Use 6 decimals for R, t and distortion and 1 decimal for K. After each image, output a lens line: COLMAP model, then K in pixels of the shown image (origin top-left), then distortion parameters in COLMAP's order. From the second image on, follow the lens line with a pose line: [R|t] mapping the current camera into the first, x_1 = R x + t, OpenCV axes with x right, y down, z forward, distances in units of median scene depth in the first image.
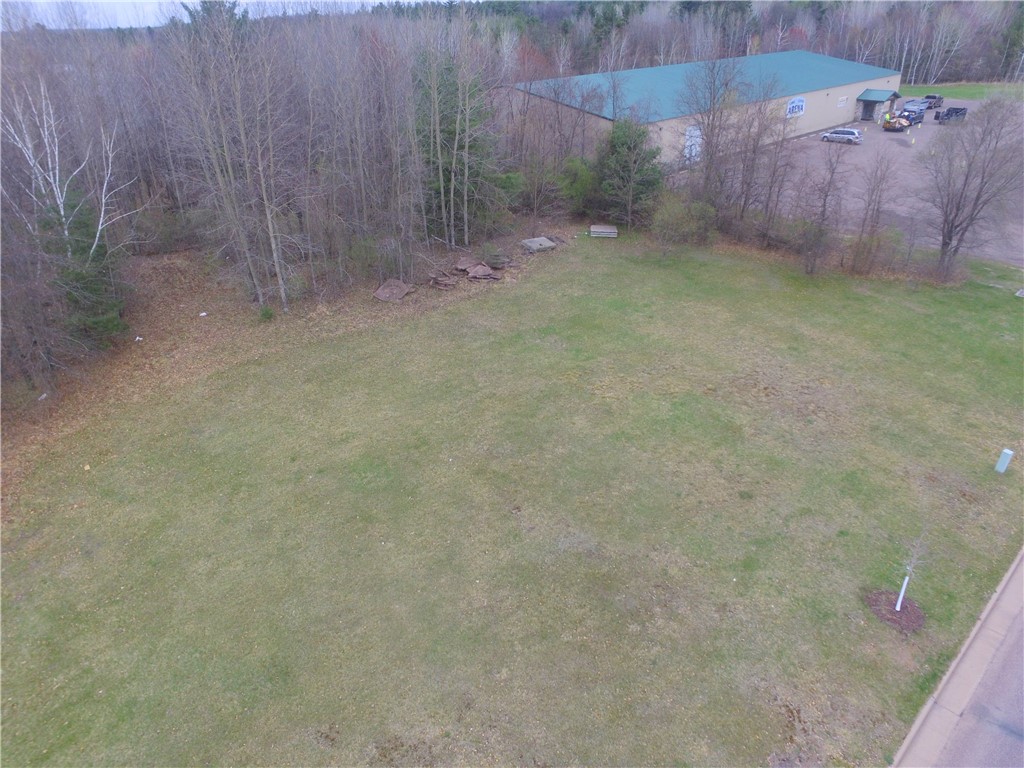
lens RADIAL K [[694.6, 0, 492.2], [0, 694.6, 385.6], [0, 0, 1]] dist [-0.119526, 0.082965]
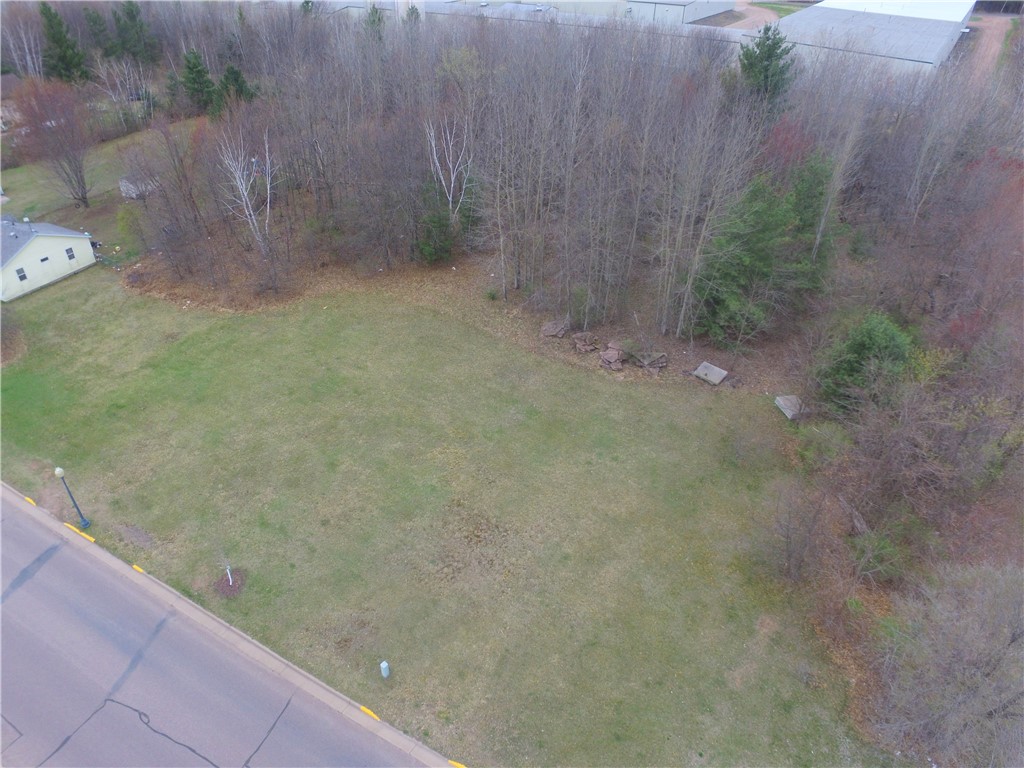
lens RADIAL K [[694.6, 0, 499.1], [0, 694.6, 385.7], [0, 0, 1]] dist [-0.119526, 0.082965]
pose [[0.326561, 0.583692, -0.743412, 1.047890], [-0.471721, 0.782222, 0.406949, -0.650566], [0.819046, 0.217790, 0.530784, 0.277766]]
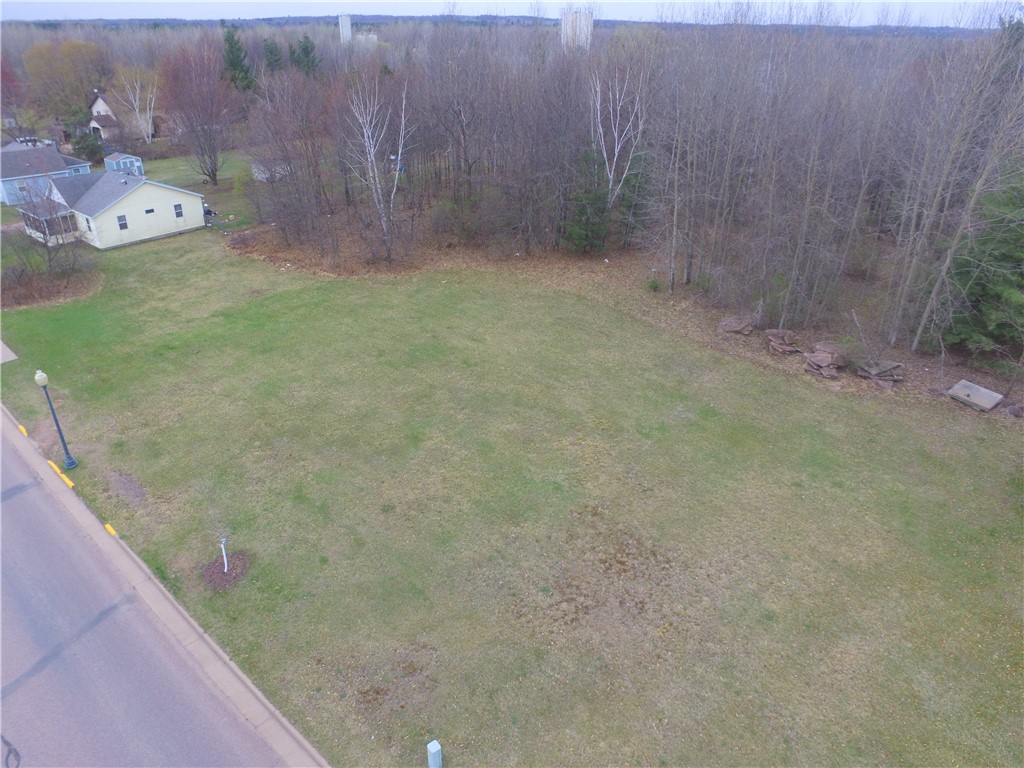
lens RADIAL K [[694.6, 0, 496.7], [0, 694.6, 385.0], [0, 0, 1]] dist [-0.119526, 0.082965]
pose [[0.115803, 0.500969, -0.857682, 0.833468], [-0.493942, 0.778198, 0.387851, -0.333952], [0.861749, 0.378731, 0.337568, 0.489261]]
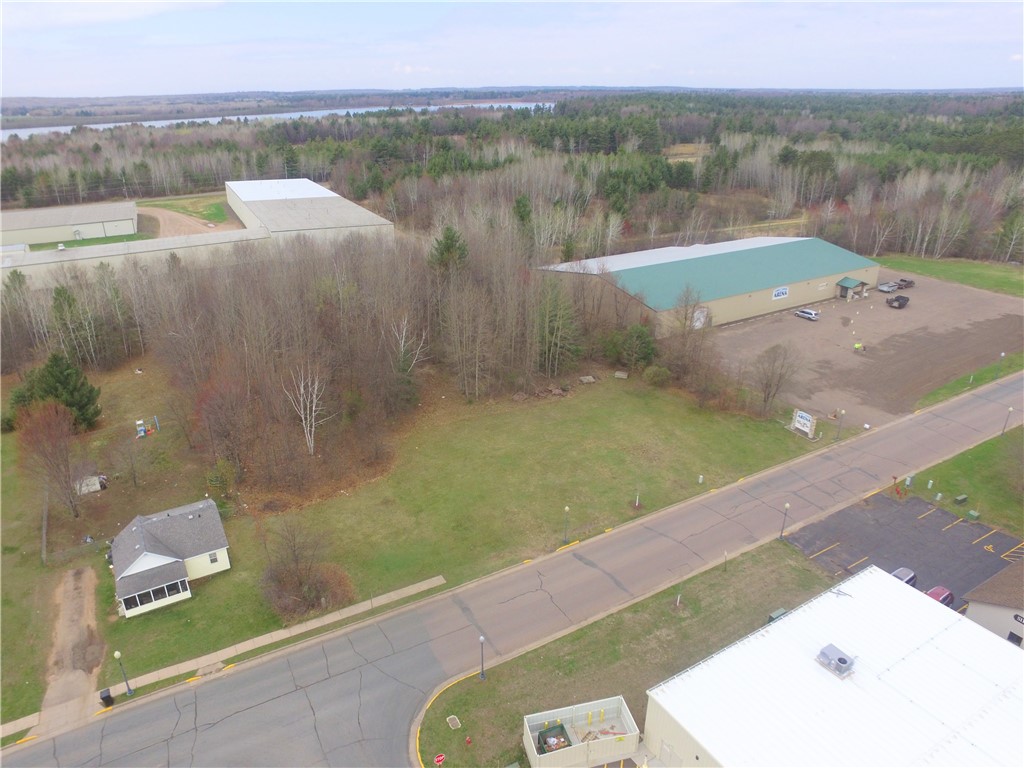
lens RADIAL K [[694.6, 0, 508.0], [0, 694.6, 379.4], [0, 0, 1]] dist [-0.119526, 0.082965]
pose [[0.981730, 0.107265, -0.157163, 0.233990], [-0.122202, 0.988538, -0.088657, 0.031705], [0.145852, 0.106242, 0.983585, -1.727651]]
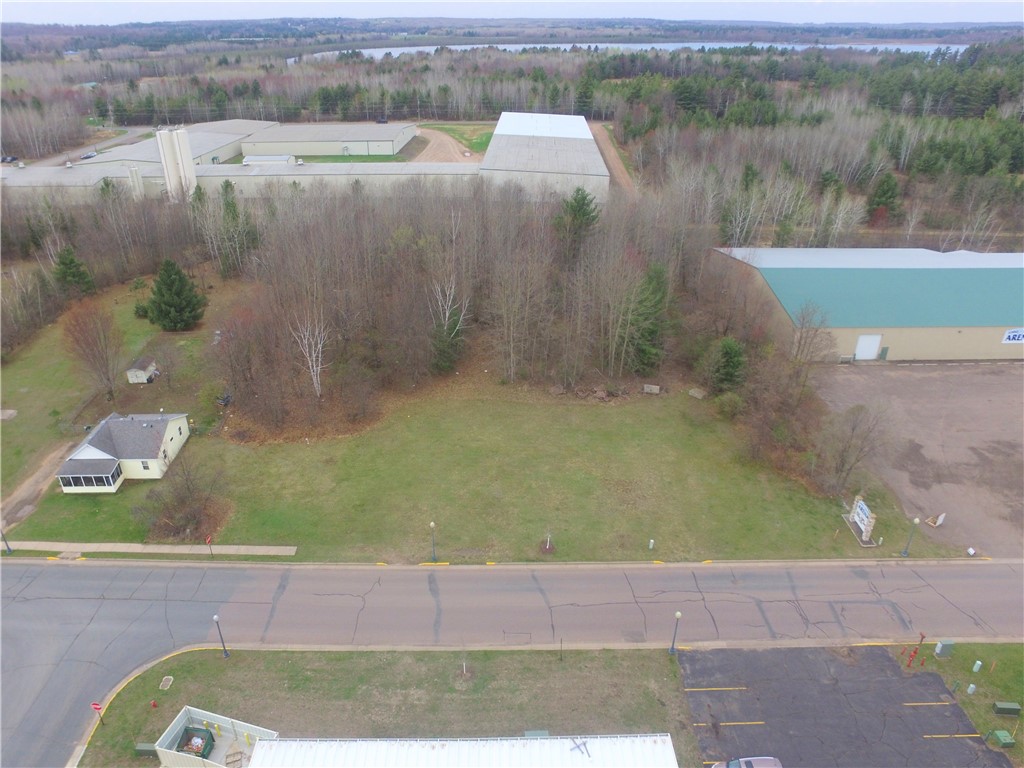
lens RADIAL K [[715.4, 0, 503.0], [0, 715.4, 388.8], [0, 0, 1]] dist [-0.114021, 0.074955]
pose [[0.763405, 0.341686, -0.548145, 1.158303], [-0.343335, 0.933469, 0.103712, -0.379731], [0.547113, 0.109023, 0.829928, -1.171371]]
